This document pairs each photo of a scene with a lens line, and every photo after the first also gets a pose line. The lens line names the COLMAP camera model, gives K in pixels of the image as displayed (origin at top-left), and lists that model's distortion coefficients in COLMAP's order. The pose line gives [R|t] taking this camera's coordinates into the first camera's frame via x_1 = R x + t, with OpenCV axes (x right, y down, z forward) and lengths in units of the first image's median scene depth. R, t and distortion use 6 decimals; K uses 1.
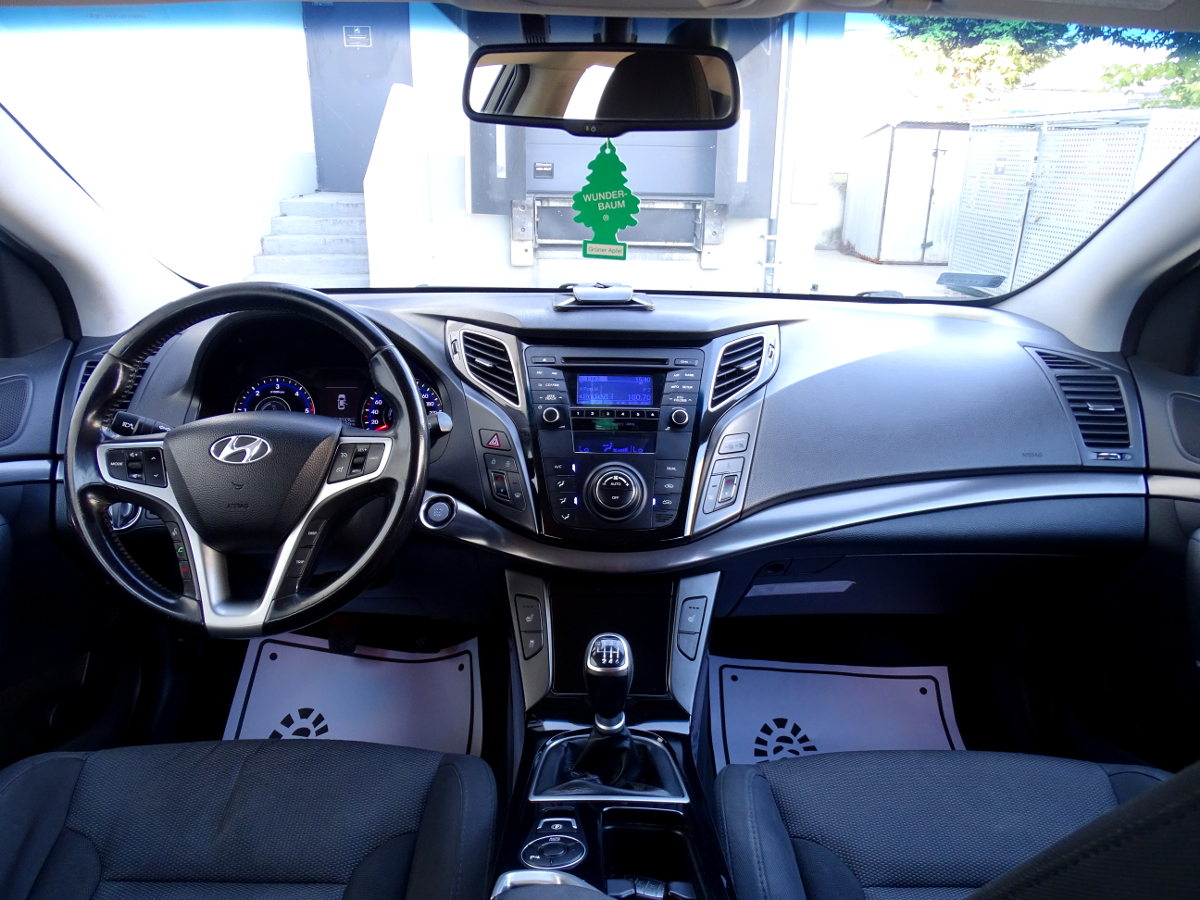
lens RADIAL K [[871.8, 0, 600.0], [0, 871.8, 450.0], [0, 0, 1]] dist [0.009220, -0.005773]
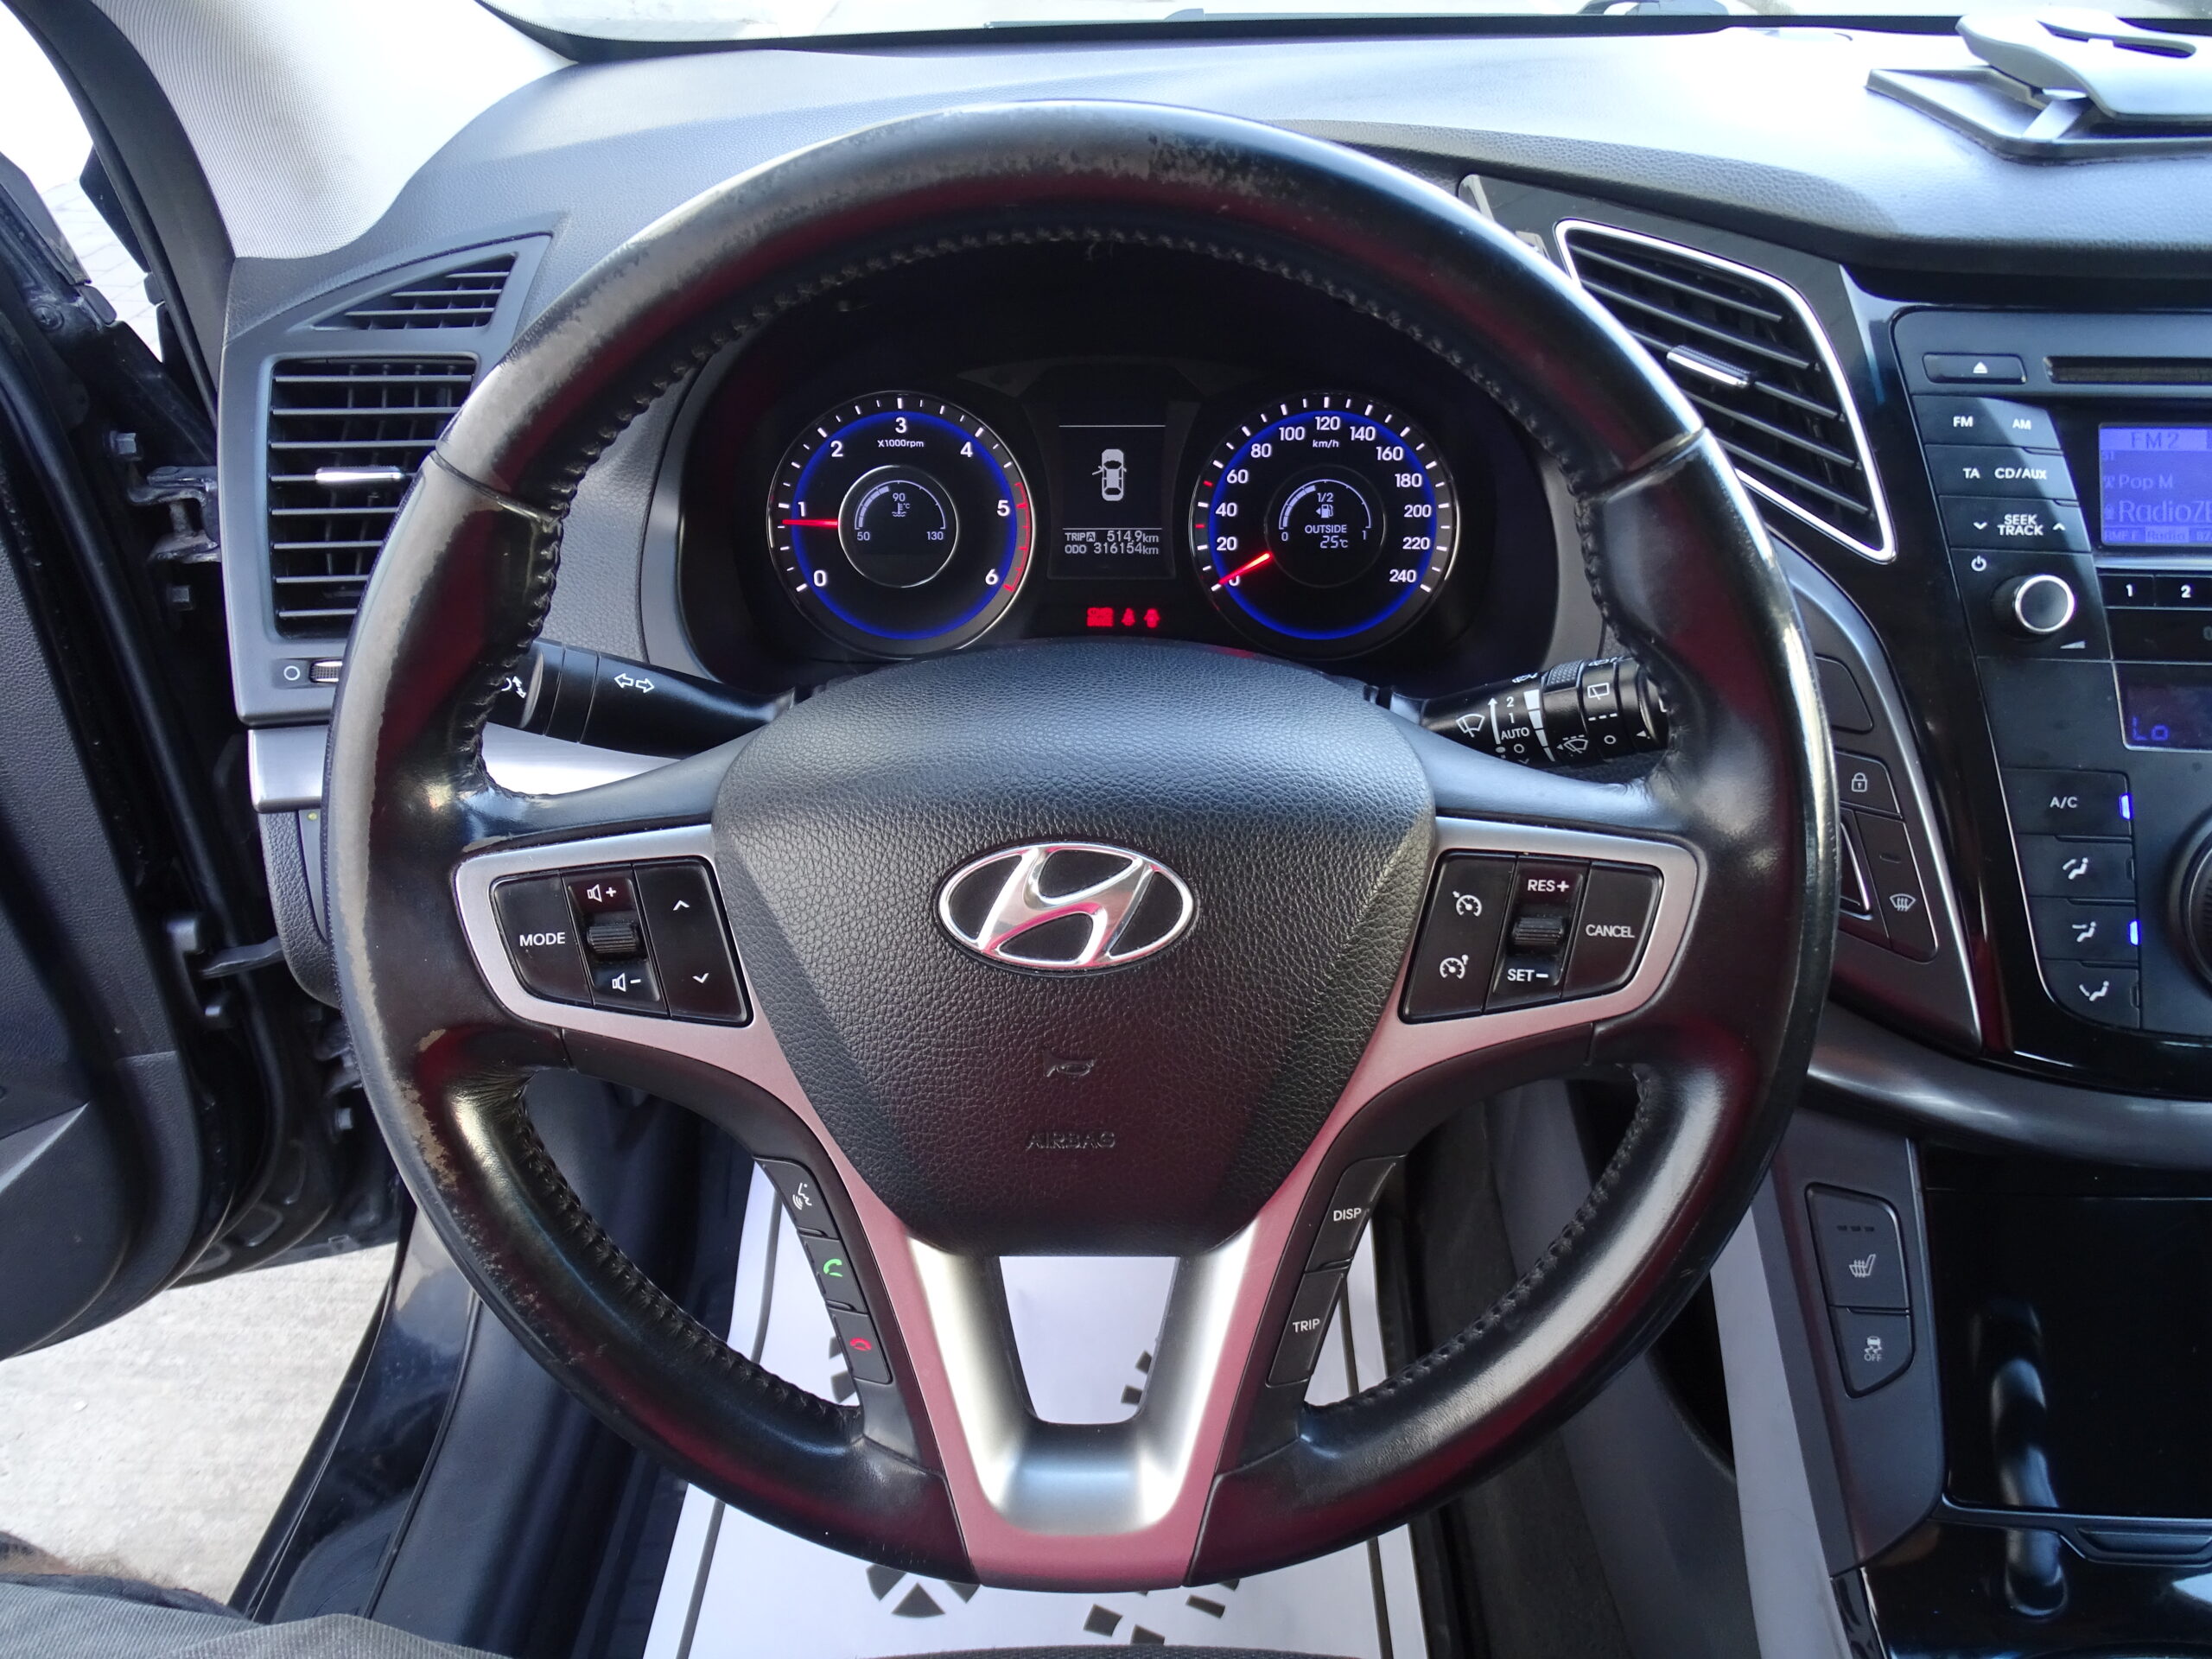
lens RADIAL K [[1607.1, 0, 1106.0], [0, 1607.1, 829.5], [0, 0, 1]] dist [0.009220, -0.005773]
pose [[0.999499, 0.000281, -0.031653, -0.319804], [0.009657, 0.949584, 0.313363, -0.128713], [0.030145, -0.313512, 0.949106, 0.492198]]
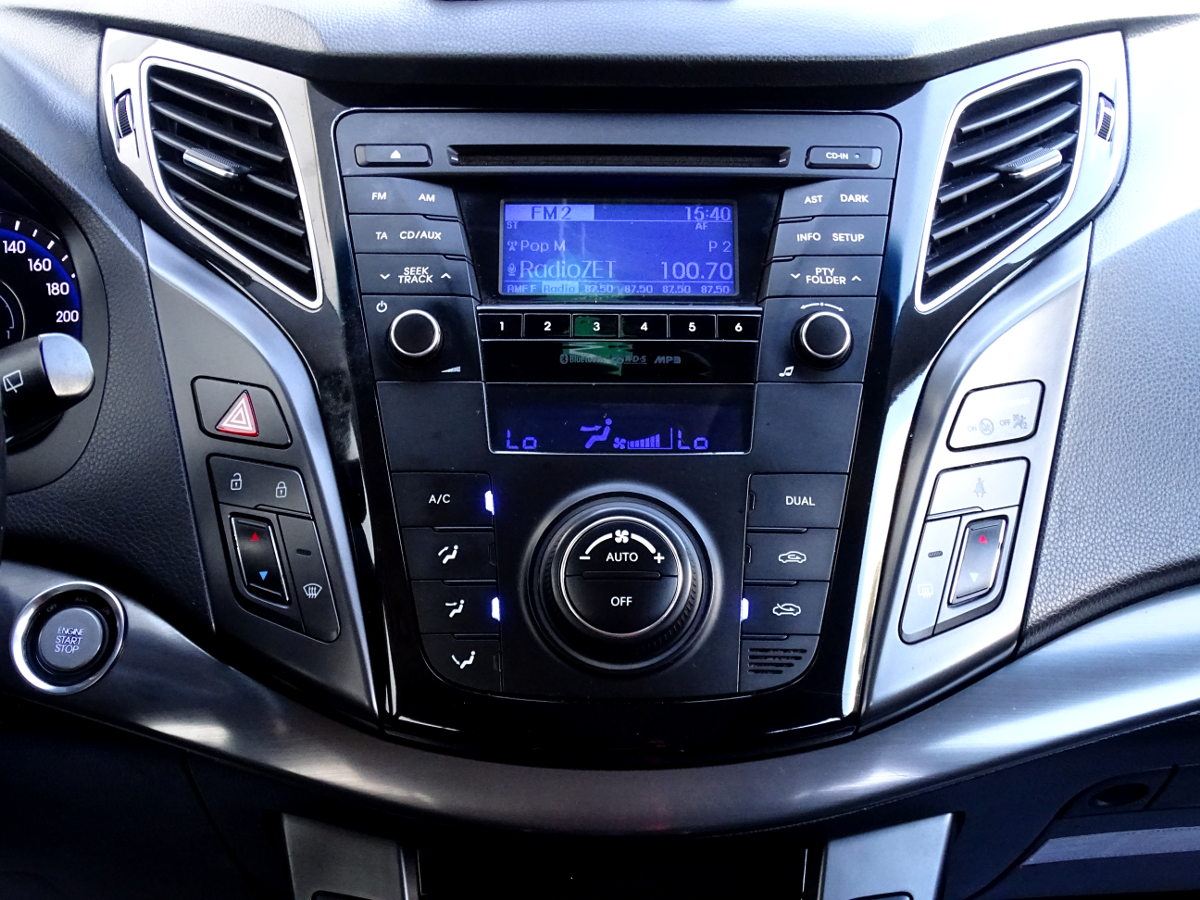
lens RADIAL K [[2192.5, 0, 600.0], [0, 2192.5, 450.0], [0, 0, 1]] dist [-0.010361, -0.046438]
pose [[0.999940, -0.010245, -0.003957, 0.012790], [0.010440, 0.998537, 0.053060, -0.038346], [0.003407, -0.053098, 0.998583, 0.203055]]
